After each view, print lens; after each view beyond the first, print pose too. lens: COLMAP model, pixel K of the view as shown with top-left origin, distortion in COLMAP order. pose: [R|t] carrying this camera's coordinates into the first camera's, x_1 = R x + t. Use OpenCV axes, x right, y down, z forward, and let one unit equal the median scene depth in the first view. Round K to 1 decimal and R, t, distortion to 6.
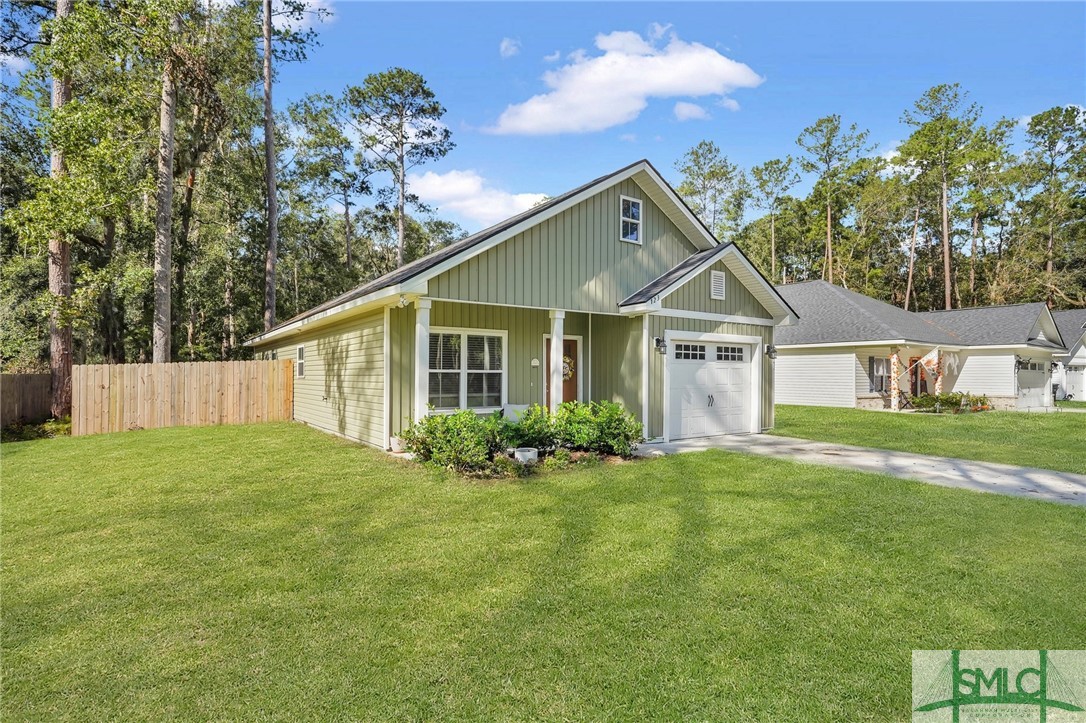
lens RADIAL K [[549.4, 0, 538.8], [0, 549.4, 358.5], [0, 0, 1]] dist [-0.002571, -0.000128]
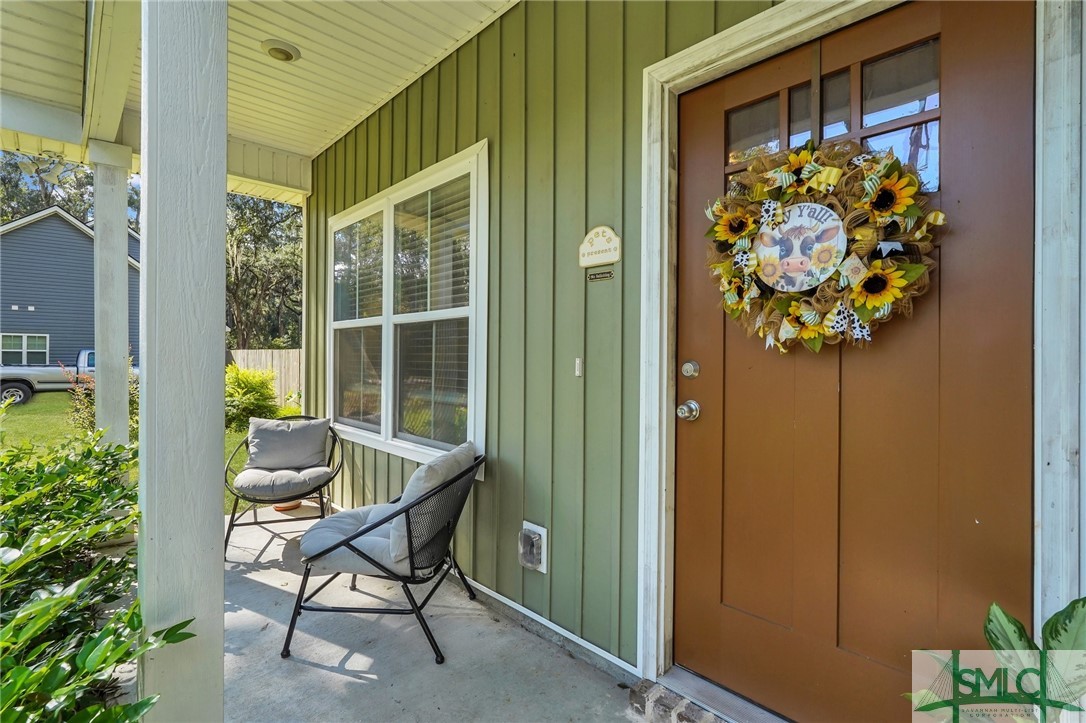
lens RADIAL K [[489.8, 0, 543.6], [0, 489.8, 357.2], [0, 0, 1]] dist [-0.017712, 0.009591]
pose [[0.163420, 0.000436, -0.986557, 0.148609], [0.029045, 0.999564, 0.005253, 0.040545], [0.986129, -0.029513, 0.163336, 0.899364]]
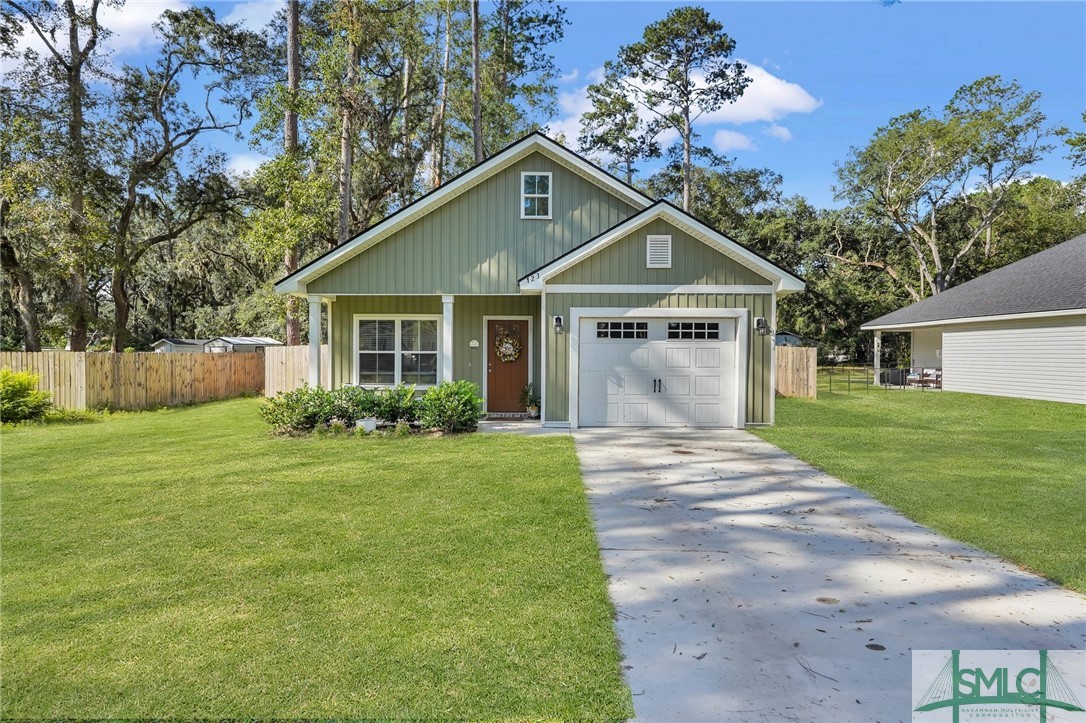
lens RADIAL K [[619.1, 0, 539.6], [0, 619.1, 355.3], [0, 0, 1]] dist [-0.007098, 0.001732]
pose [[0.816195, 0.004823, -0.577757, 0.740249], [0.017843, 0.999278, 0.033550, -0.007308], [0.577501, -0.037692, 0.815519, 0.098693]]
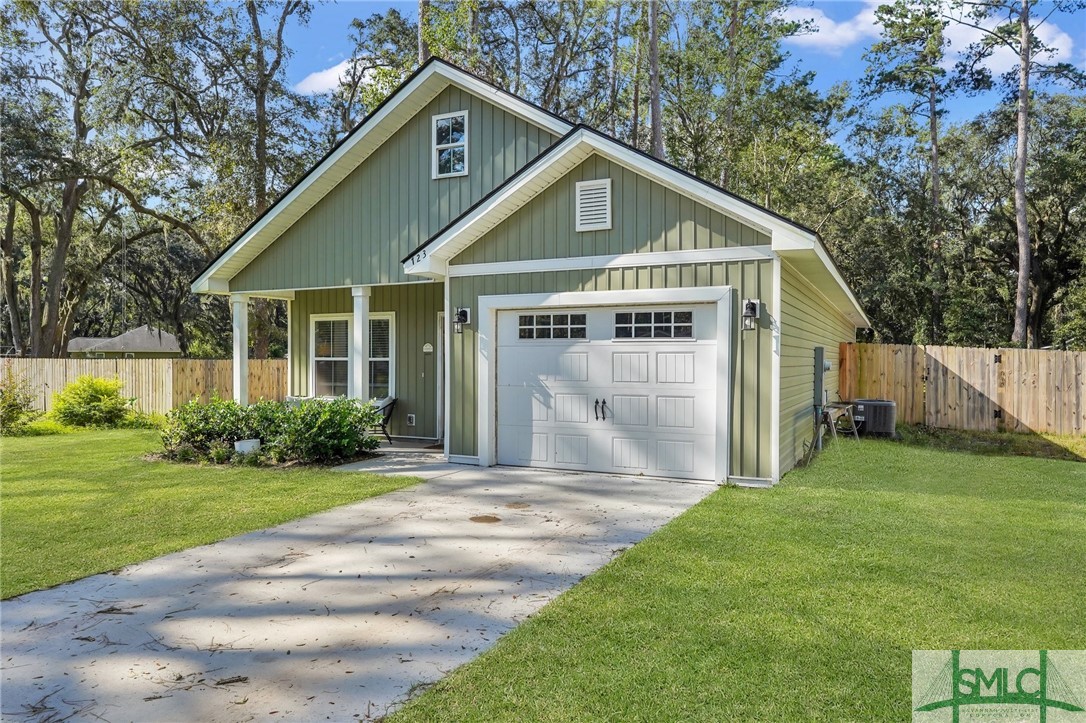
lens RADIAL K [[694.9, 0, 551.1], [0, 694.9, 366.7], [0, 0, 1]] dist [-0.003463, -0.001923]
pose [[0.490615, 0.010437, -0.871314, 0.936297], [0.028269, 0.999211, 0.027886, 0.011112], [0.870918, -0.038313, 0.489933, 0.613764]]
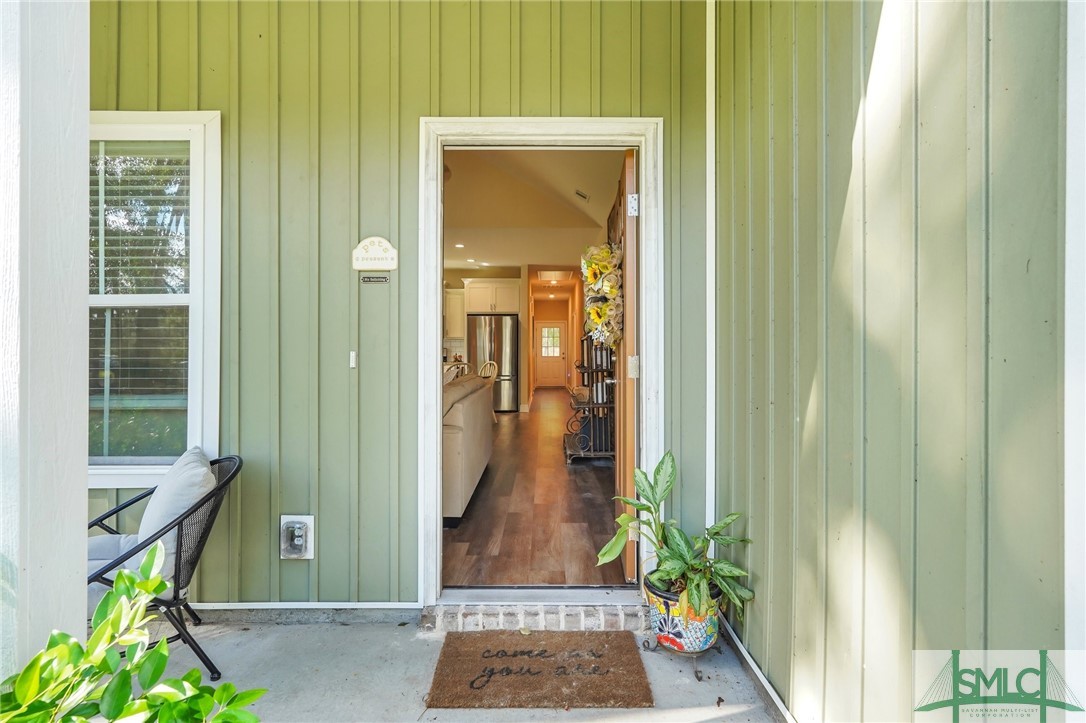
lens RADIAL K [[549.4, 0, 538.8], [0, 549.4, 358.5], [0, 0, 1]] dist [-0.002571, -0.000128]
pose [[0.817285, 0.002847, -0.576226, 0.162570], [0.022580, 0.999062, 0.036962, 0.038728], [0.575791, -0.043220, 0.816454, 0.811901]]
